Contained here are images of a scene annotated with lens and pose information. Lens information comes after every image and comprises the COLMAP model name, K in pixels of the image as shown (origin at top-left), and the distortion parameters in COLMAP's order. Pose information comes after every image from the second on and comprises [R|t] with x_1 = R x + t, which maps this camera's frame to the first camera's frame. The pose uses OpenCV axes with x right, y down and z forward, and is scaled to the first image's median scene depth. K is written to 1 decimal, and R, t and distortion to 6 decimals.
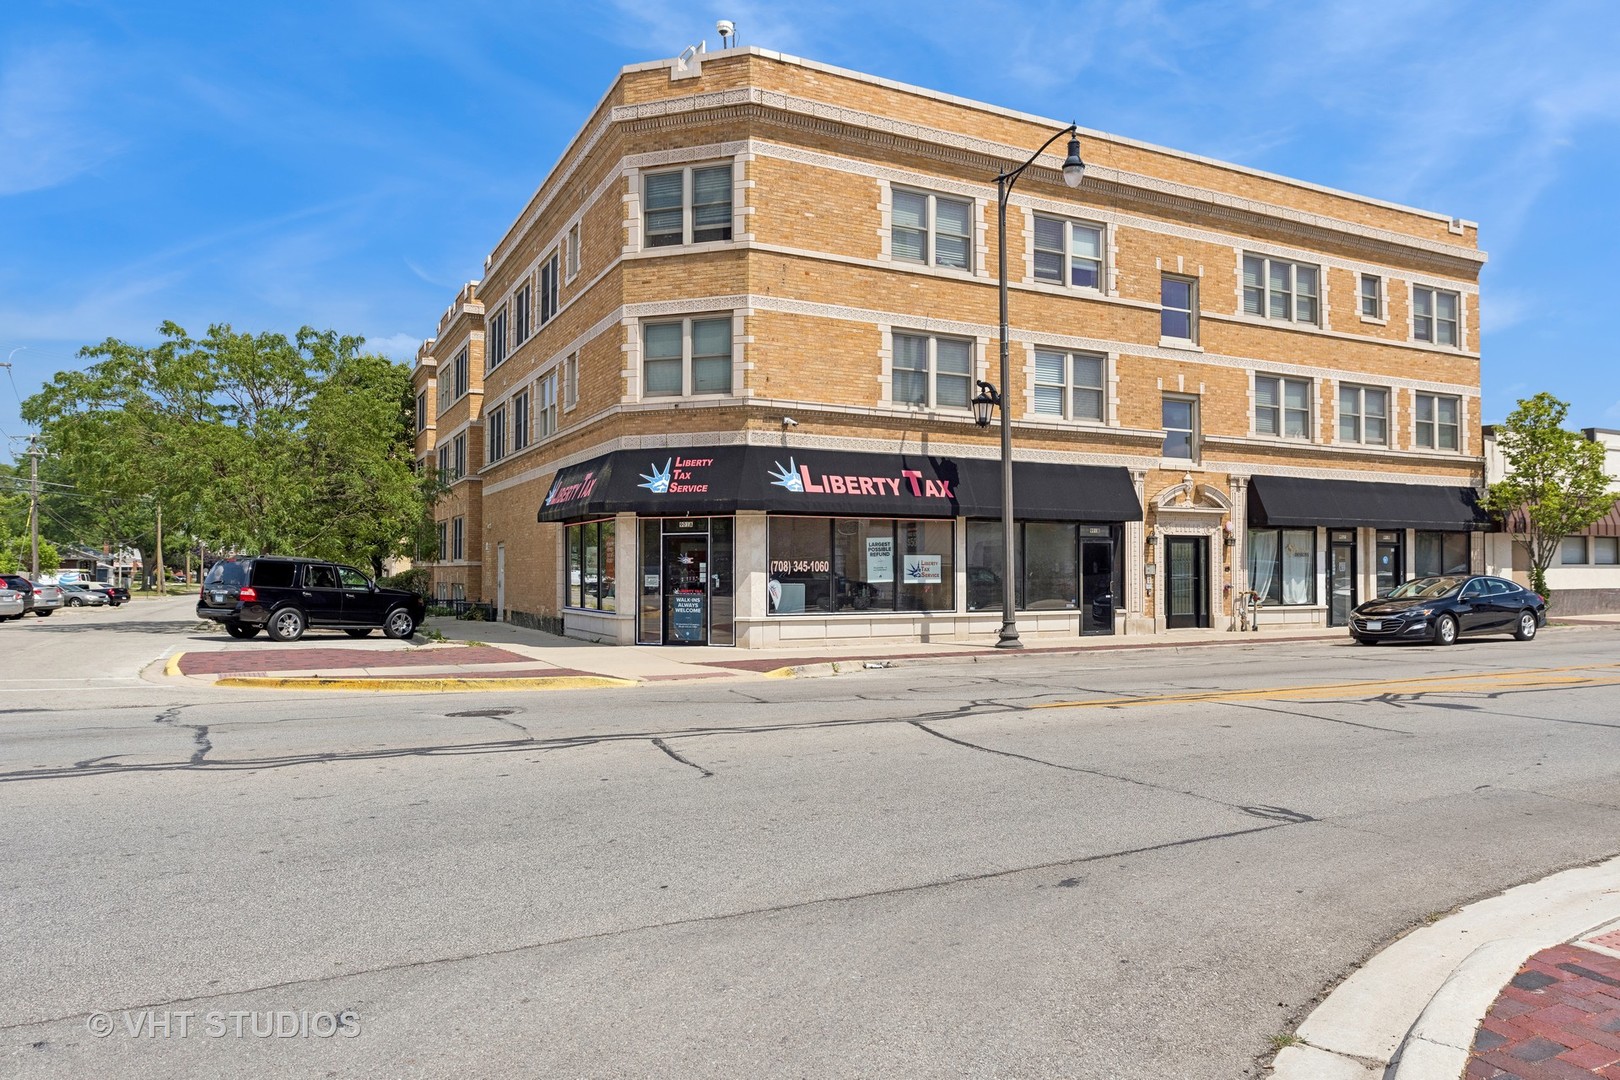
lens RADIAL K [[1070.5, 0, 810.0], [0, 1070.5, 540.0], [0, 0, 1]] dist [-0.000706, 0.001442]
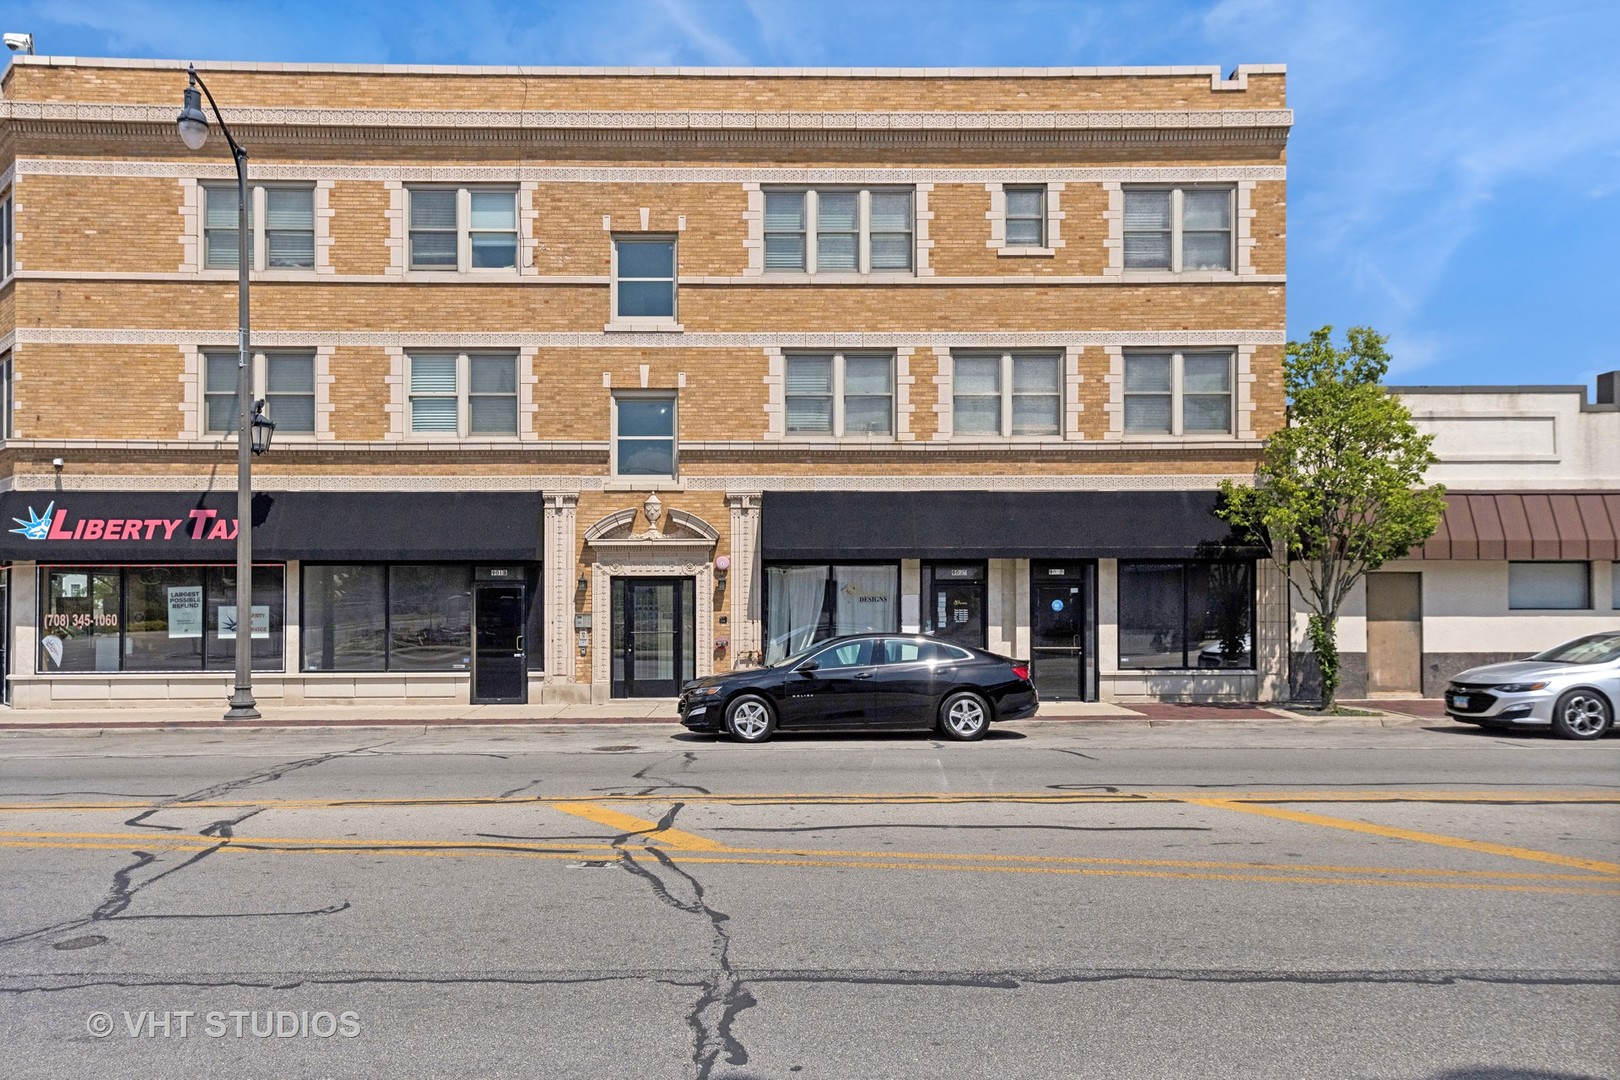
lens RADIAL K [[1020.9, 0, 810.1], [0, 1020.9, 604.0], [0, 0, 1]] dist [0.025791, 0.005219]
pose [[0.894989, -0.011131, -0.445950, 0.803633], [0.016884, 0.999818, 0.008929, 0.011313], [0.445769, -0.015521, 0.895014, 0.414078]]
